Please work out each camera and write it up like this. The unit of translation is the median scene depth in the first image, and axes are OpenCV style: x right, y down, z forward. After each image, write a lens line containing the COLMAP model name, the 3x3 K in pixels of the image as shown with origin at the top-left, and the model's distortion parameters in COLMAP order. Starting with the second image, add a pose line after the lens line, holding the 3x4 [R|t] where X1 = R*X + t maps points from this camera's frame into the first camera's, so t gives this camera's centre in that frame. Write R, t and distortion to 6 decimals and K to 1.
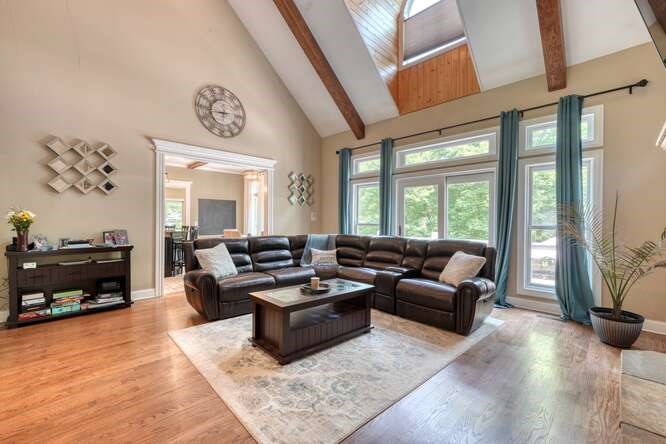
lens RADIAL K [[282.0, 0, 332.7], [0, 282.0, 218.3], [0, 0, 1]] dist [0.000163, -0.000094]
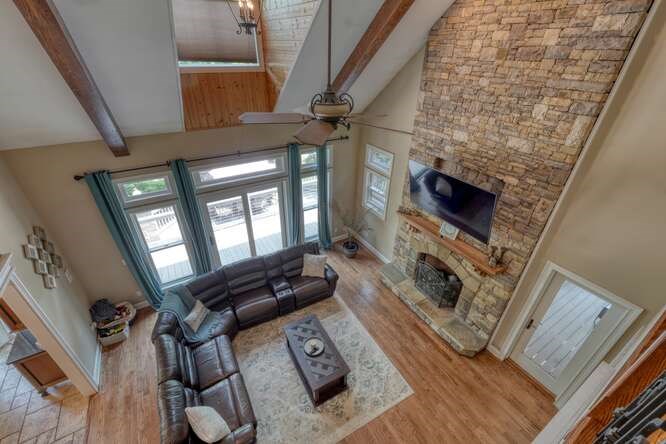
lens RADIAL K [[282.0, 0, 329.0], [0, 282.0, 224.8], [0, 0, 1]] dist [0.000163, -0.000094]
pose [[0.235287, -0.508691, 0.828175, -0.627725], [-0.019665, 0.849431, 0.527334, -0.719468], [-0.971727, -0.140361, 0.189856, 0.482350]]
